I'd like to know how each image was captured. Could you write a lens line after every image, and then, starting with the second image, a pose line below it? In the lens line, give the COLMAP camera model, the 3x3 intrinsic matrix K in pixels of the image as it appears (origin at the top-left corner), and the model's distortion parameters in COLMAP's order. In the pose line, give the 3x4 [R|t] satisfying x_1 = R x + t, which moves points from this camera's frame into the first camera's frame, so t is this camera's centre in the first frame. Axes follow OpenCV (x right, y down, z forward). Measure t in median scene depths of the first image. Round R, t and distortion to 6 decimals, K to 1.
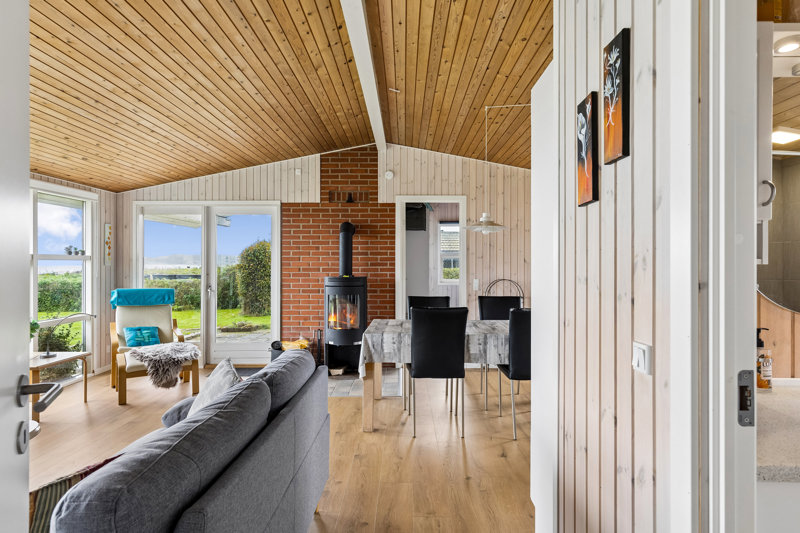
lens RADIAL K [[450.7, 0, 401.7], [0, 450.7, 264.5], [0, 0, 1]] dist [0.003021, -0.000009]
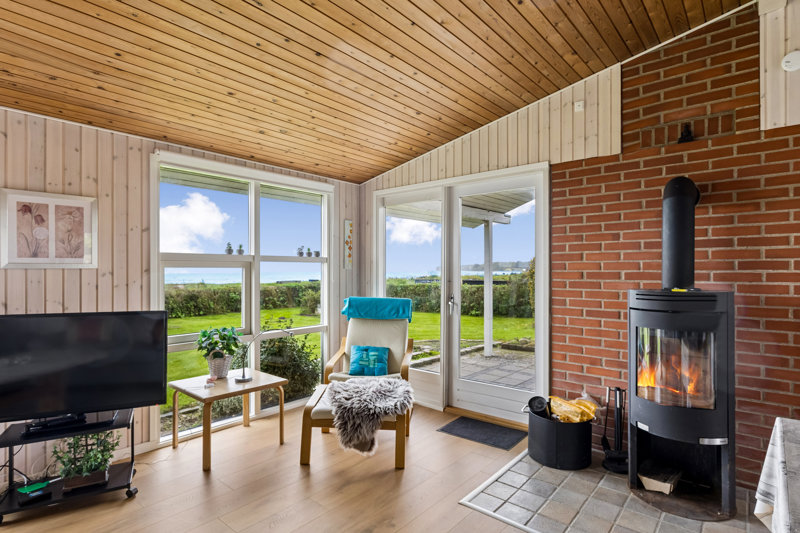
lens RADIAL K [[418.7, 0, 402.9], [0, 418.7, 268.6], [0, 0, 1]] dist [-0.005705, 0.003202]
pose [[0.769802, -0.003277, -0.638274, -0.062907], [-0.001596, 0.999974, -0.007059, 0.006967], [0.638280, 0.006453, 0.769777, 0.452057]]
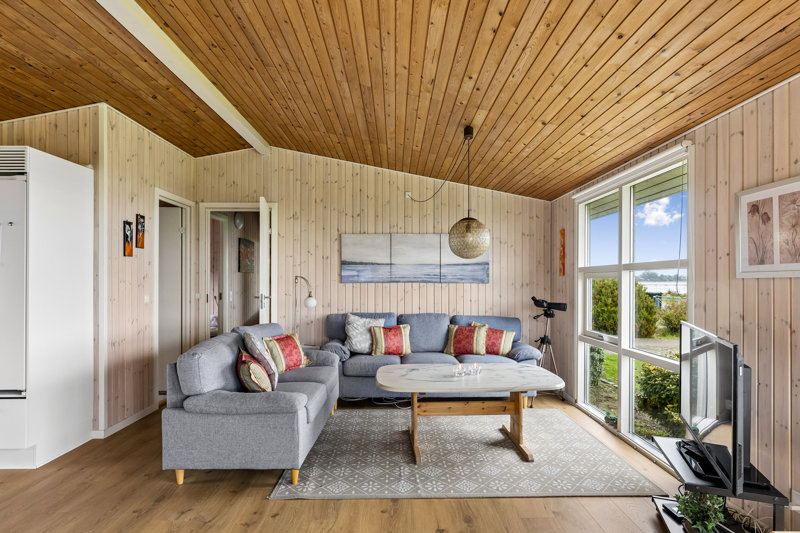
lens RADIAL K [[407.5, 0, 402.5], [0, 407.5, 275.2], [0, 0, 1]] dist [0.004292, 0.000193]
pose [[-0.999751, 0.000818, -0.022286, -0.323517], [0.000986, 0.999971, -0.007536, 0.004456], [0.022279, -0.007556, -0.999723, 0.907867]]
